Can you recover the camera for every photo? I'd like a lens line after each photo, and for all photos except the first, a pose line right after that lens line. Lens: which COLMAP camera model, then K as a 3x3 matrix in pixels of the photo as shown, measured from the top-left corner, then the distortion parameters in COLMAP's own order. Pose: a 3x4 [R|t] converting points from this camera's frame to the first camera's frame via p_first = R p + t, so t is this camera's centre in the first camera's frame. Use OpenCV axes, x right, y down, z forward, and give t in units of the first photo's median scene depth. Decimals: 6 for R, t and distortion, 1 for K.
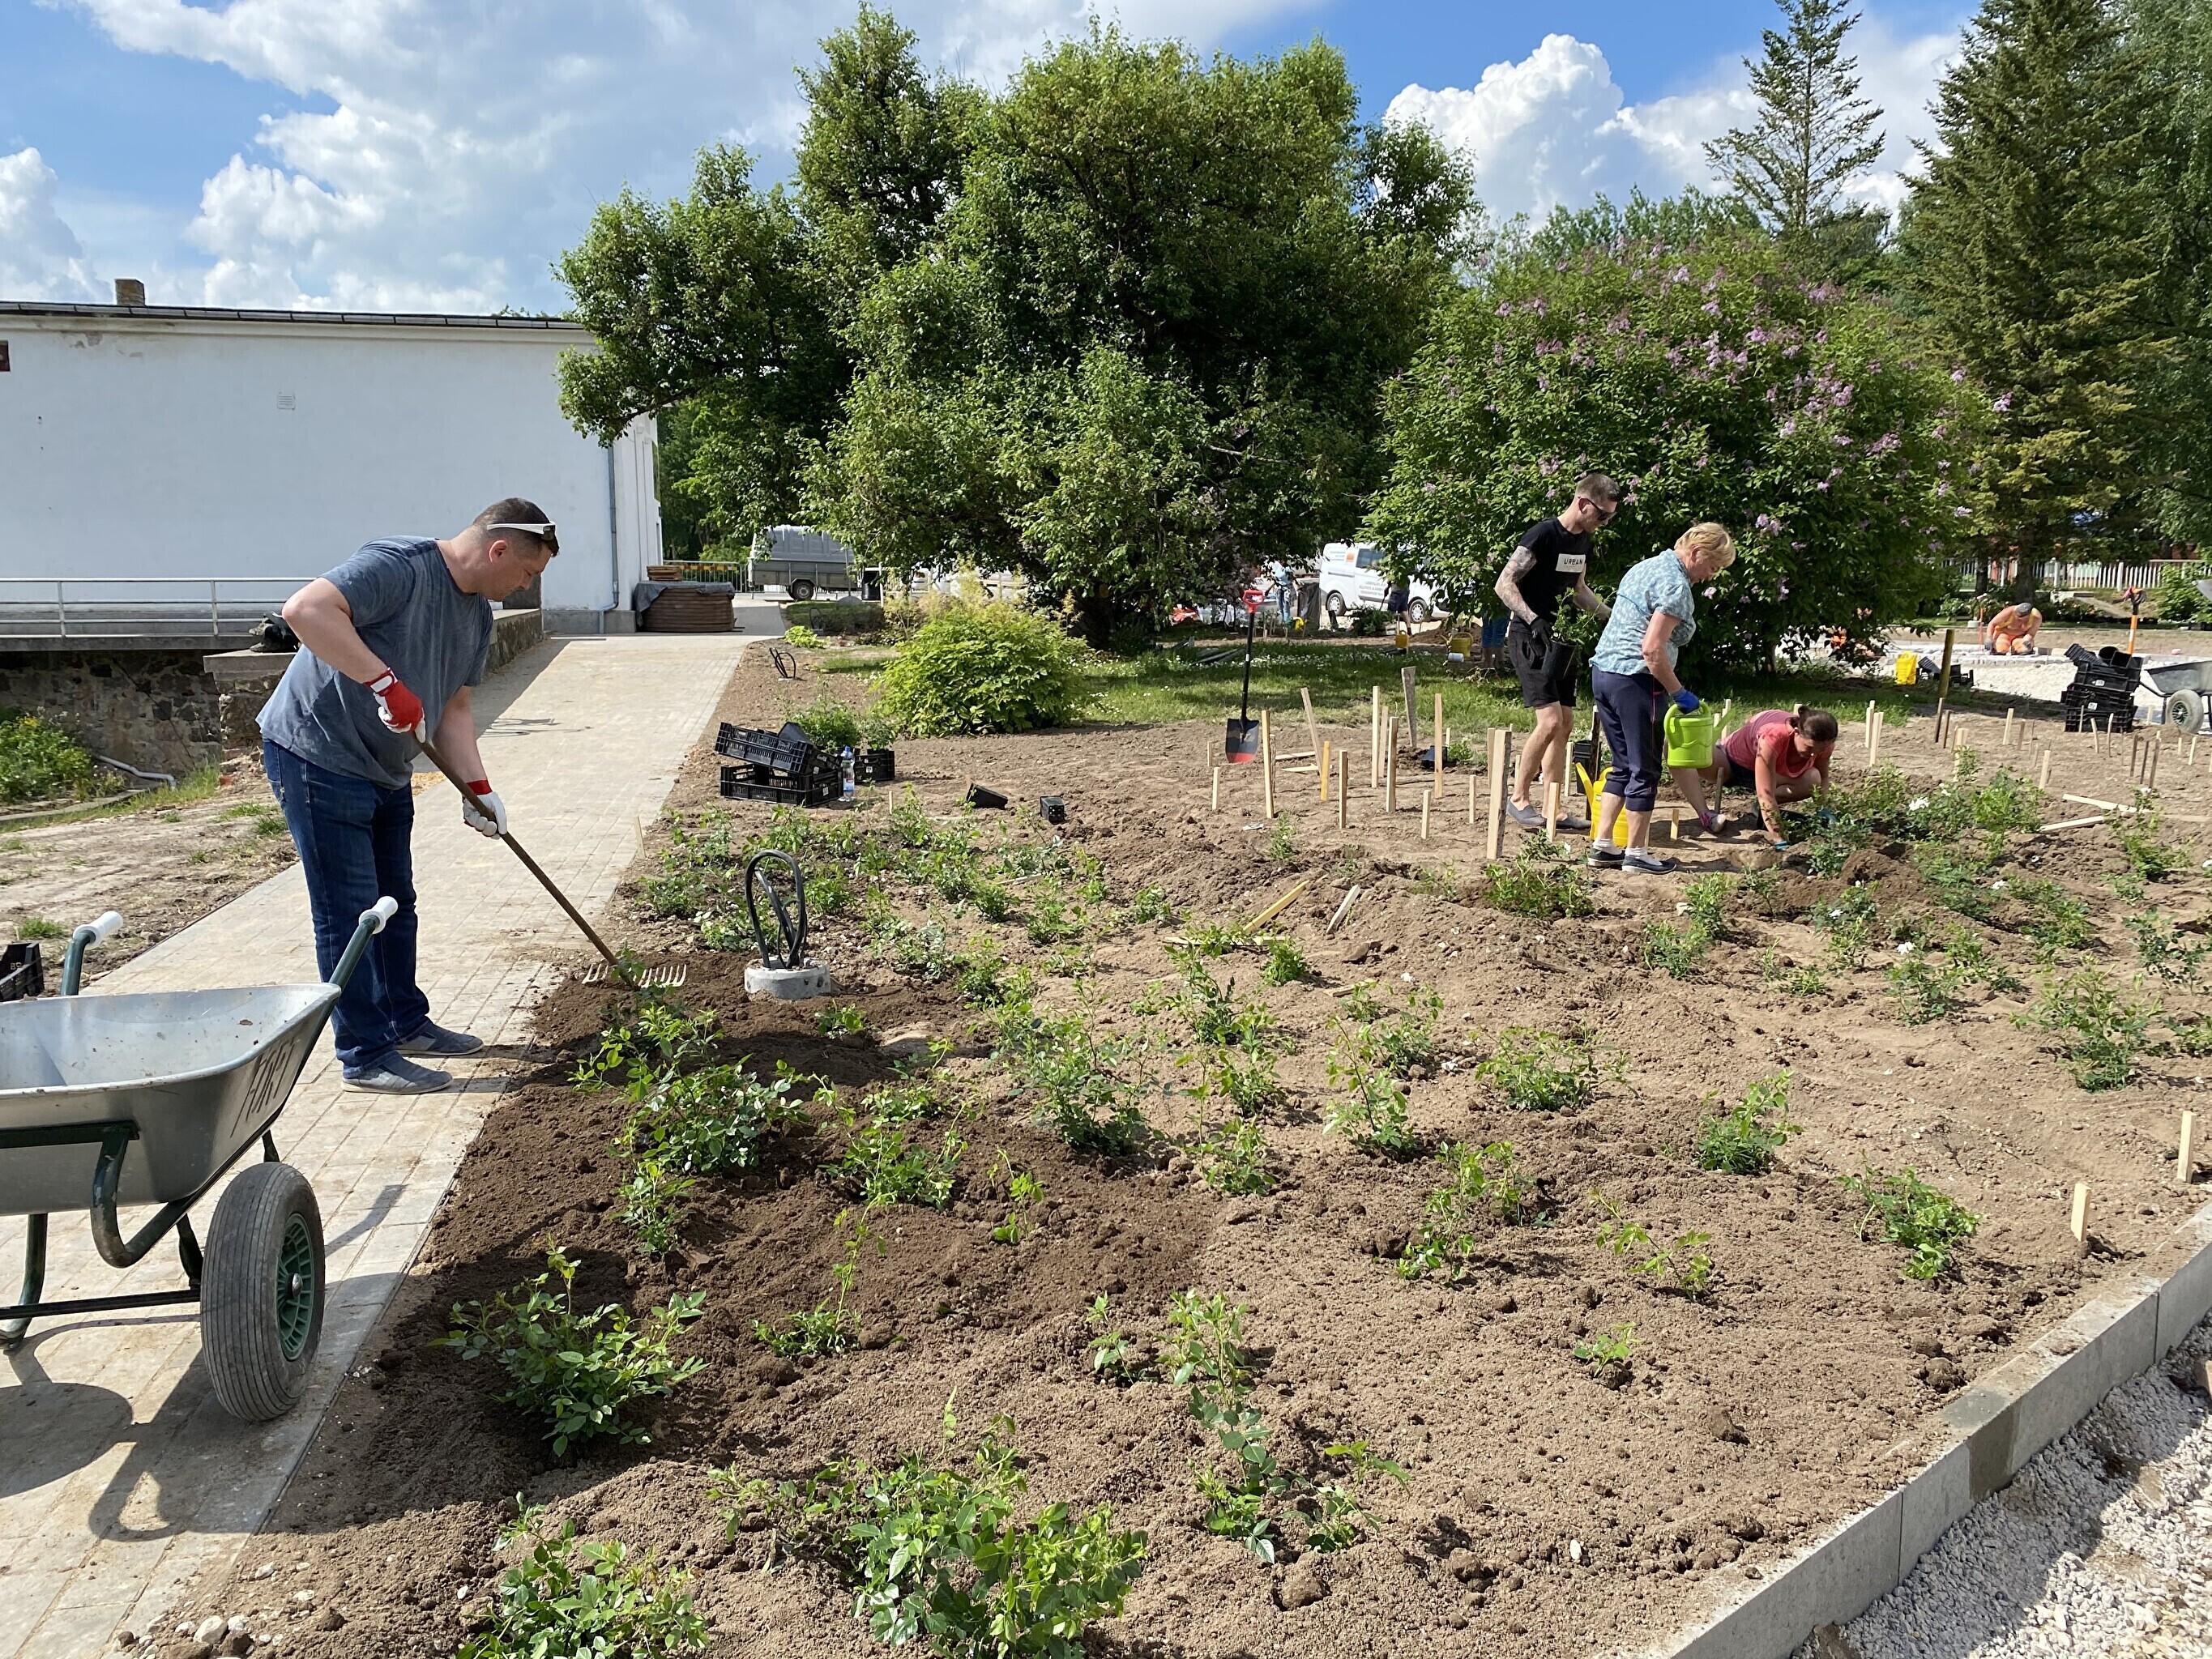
lens RADIAL K [[1672.7, 0, 1142.1], [0, 1672.7, 800.8], [0, 0, 1]] dist [0.028346, -0.035938]
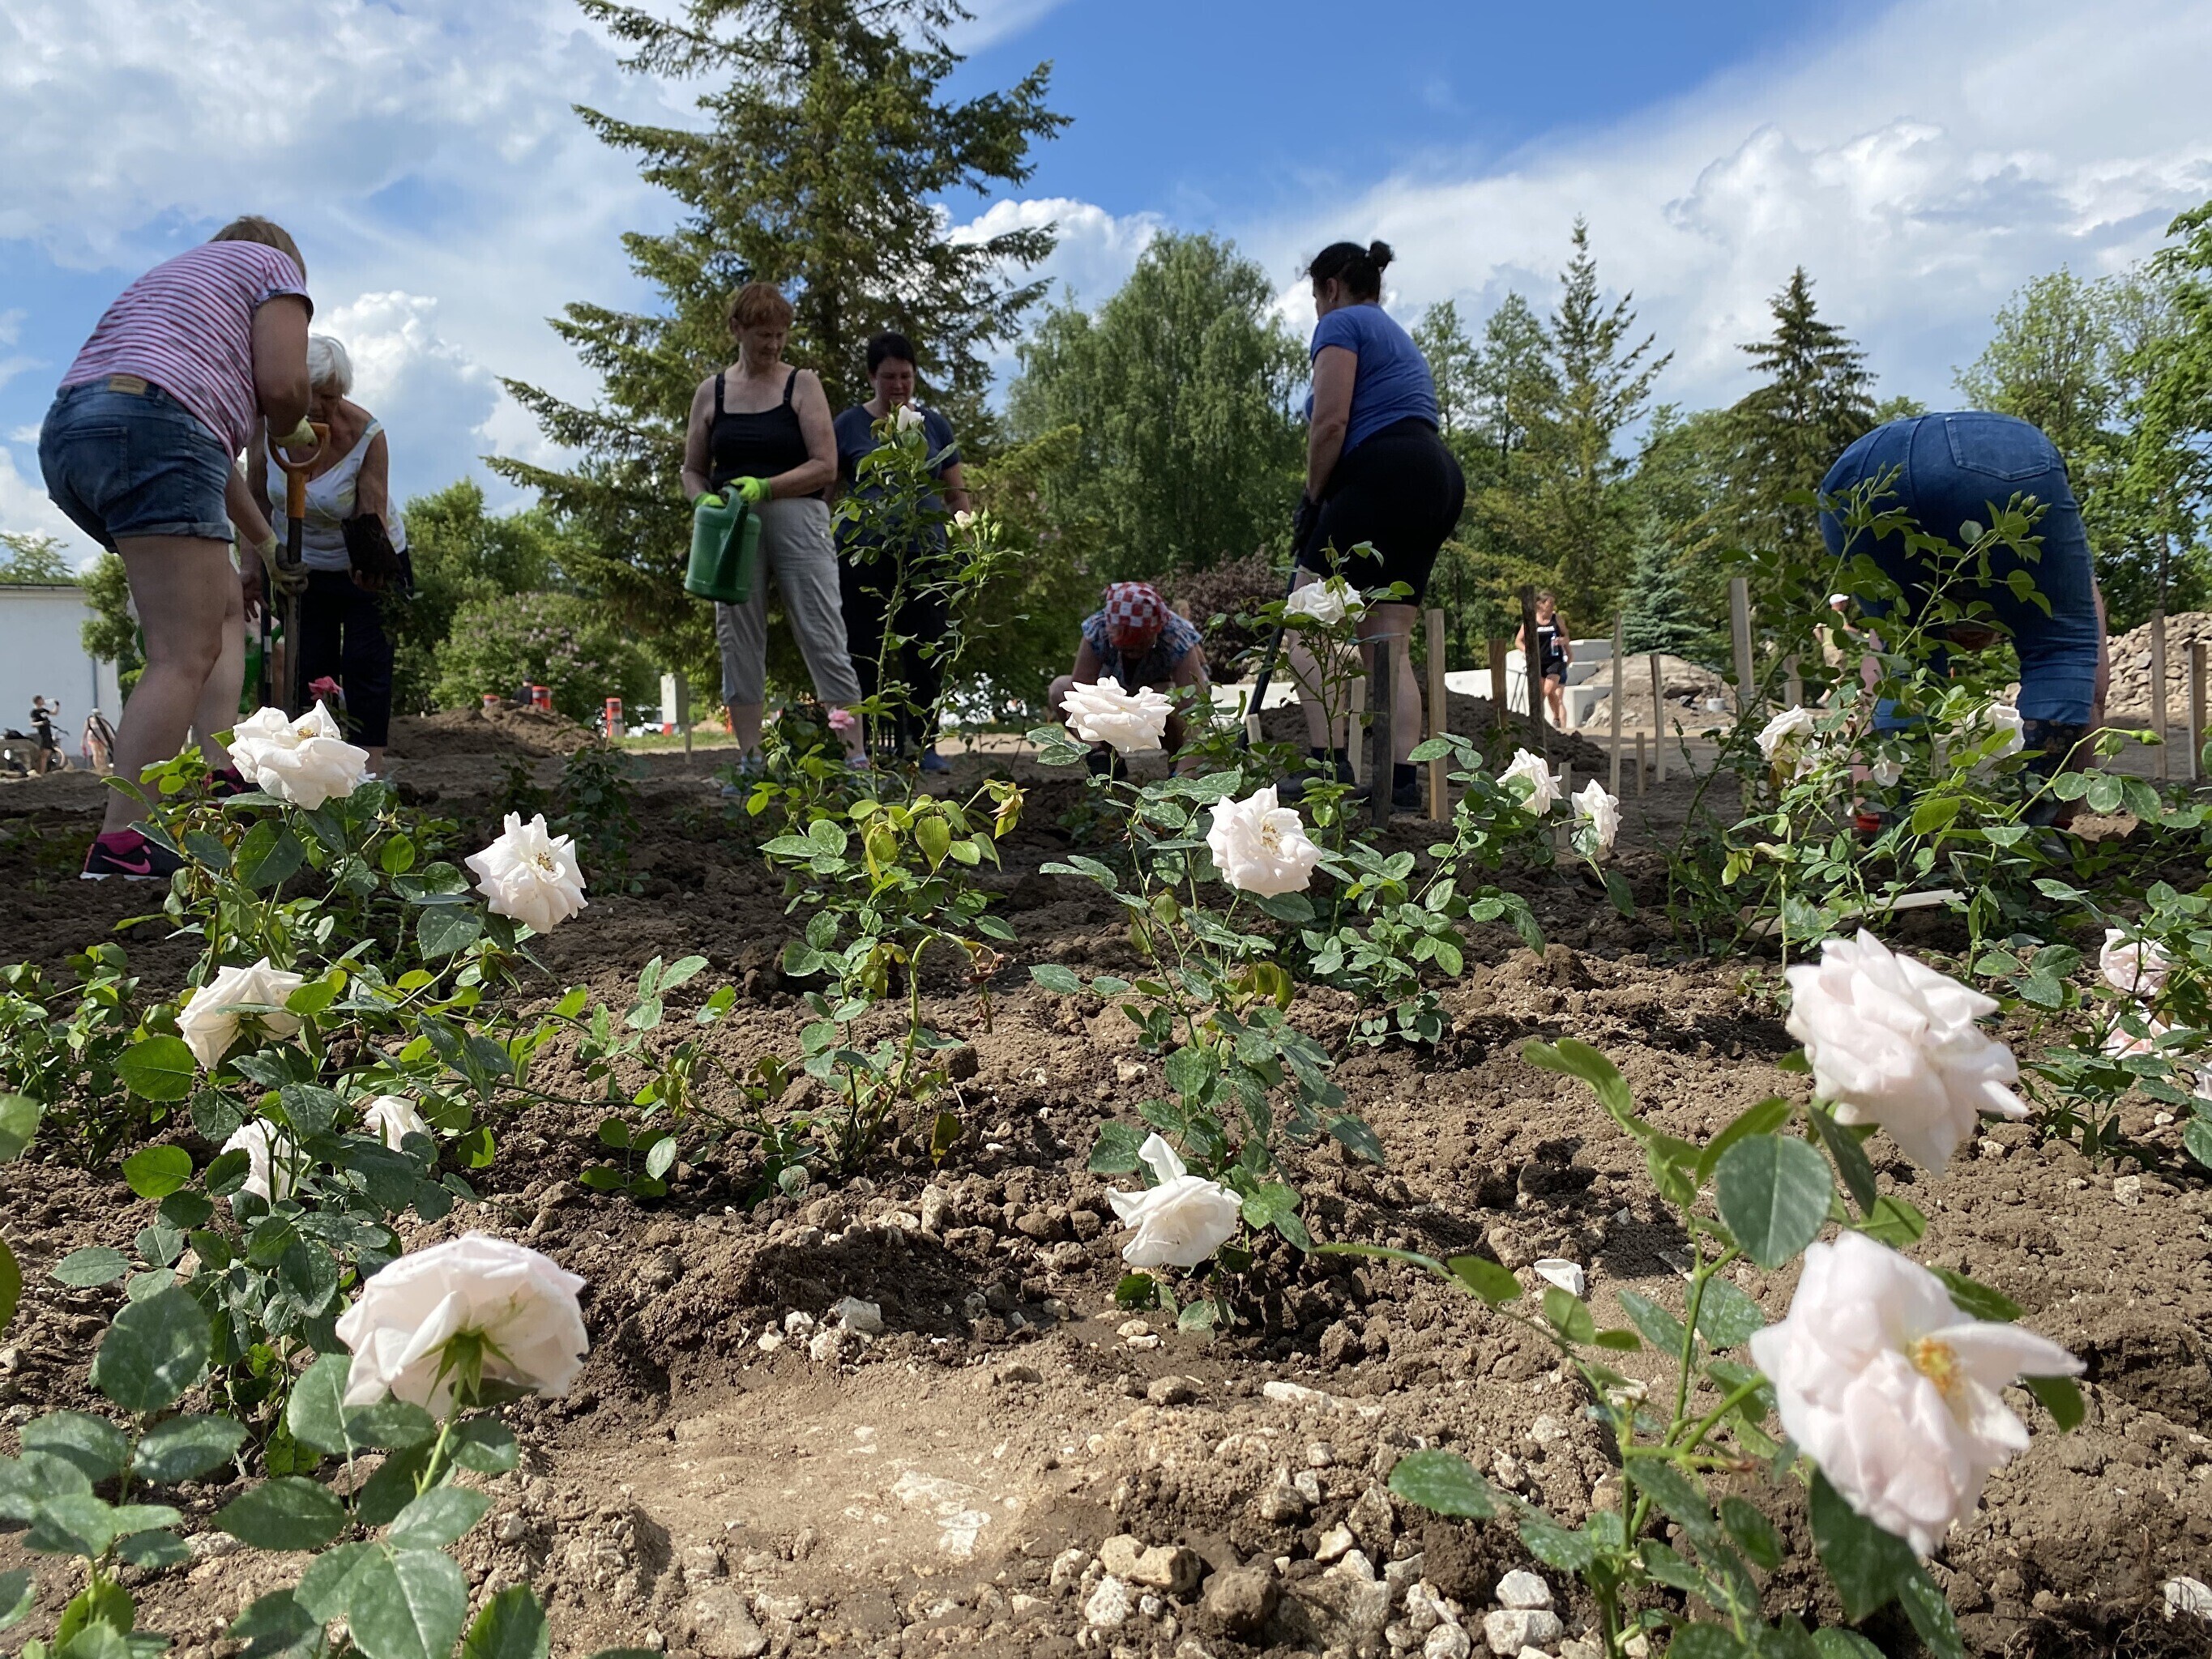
lens RADIAL K [[1672.7, 0, 1110.1], [0, 1672.7, 814.6], [0, 0, 1]] dist [0.028346, -0.035938]
pose [[0.964878, -0.036254, 0.260186, 0.340756], [0.061074, 0.994251, -0.087948, 0.237021], [-0.255502, 0.100749, 0.961545, -1.325148]]
